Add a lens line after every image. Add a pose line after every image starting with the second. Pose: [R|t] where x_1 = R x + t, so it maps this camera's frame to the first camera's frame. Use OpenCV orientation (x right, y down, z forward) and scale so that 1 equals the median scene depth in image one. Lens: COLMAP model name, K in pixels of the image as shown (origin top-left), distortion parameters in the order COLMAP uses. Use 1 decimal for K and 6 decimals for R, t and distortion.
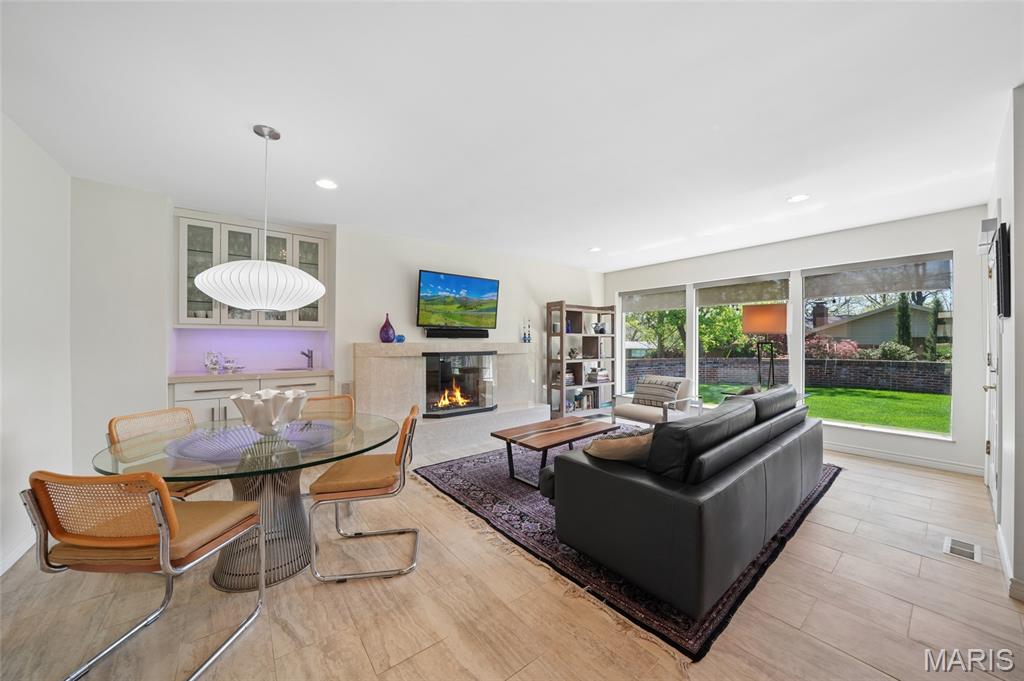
lens RADIAL K [[345.2, 0, 481.2], [0, 345.2, 338.3], [0, 0, 1]] dist [-0.000479, -0.000002]
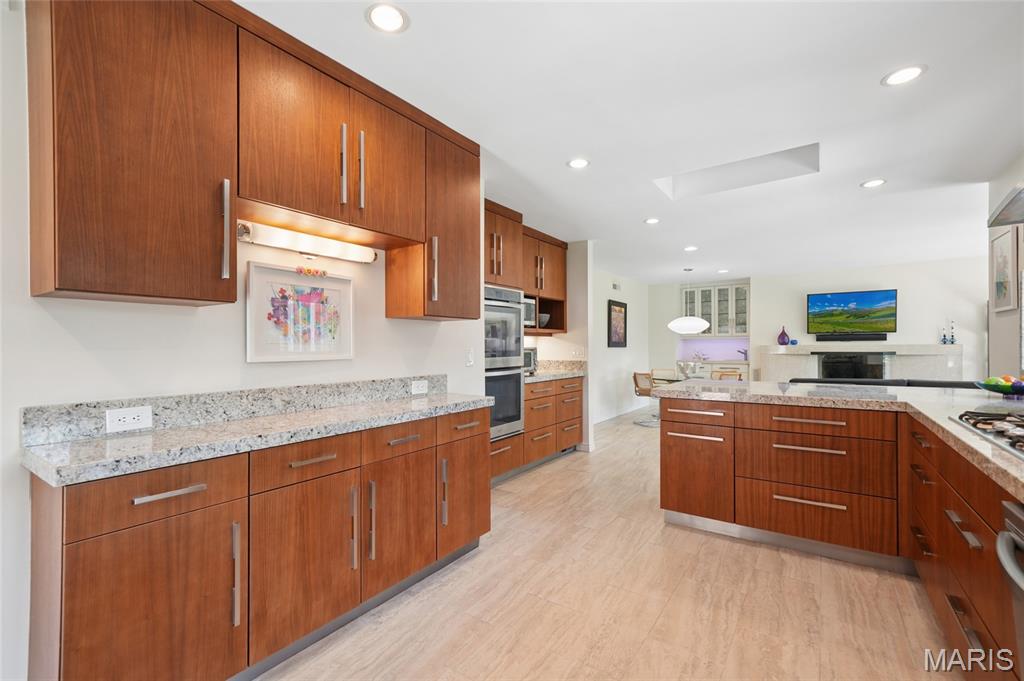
lens RADIAL K [[442.8, 0, 509.7], [0, 442.8, 346.3], [0, 0, 1]] dist [0.000046, -0.000015]
pose [[0.310222, -0.005017, -0.950651, 1.088269], [0.012327, 0.999923, -0.001255, 0.005502], [0.950584, -0.011330, 0.310260, -0.694156]]
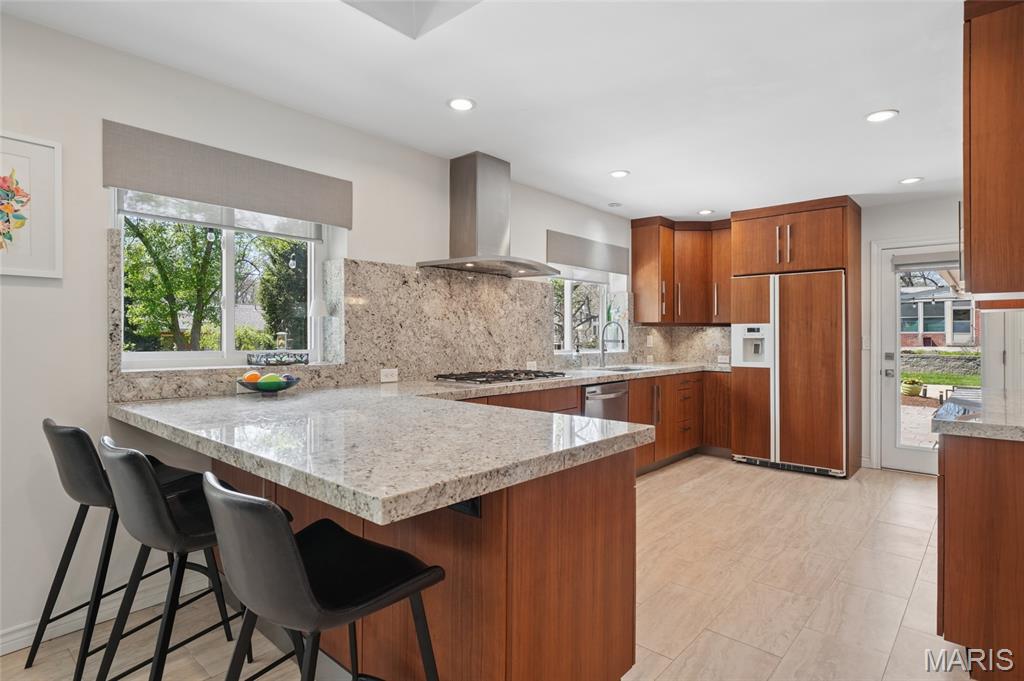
lens RADIAL K [[535.6, 0, 508.9], [0, 535.6, 333.3], [0, 0, 1]] dist [0.012194, 0.000466]
pose [[-0.196531, -0.002131, 0.980495, -1.127981], [-0.008722, 0.999962, 0.000425, 0.003604], [-0.980459, -0.008468, -0.196542, 0.702922]]
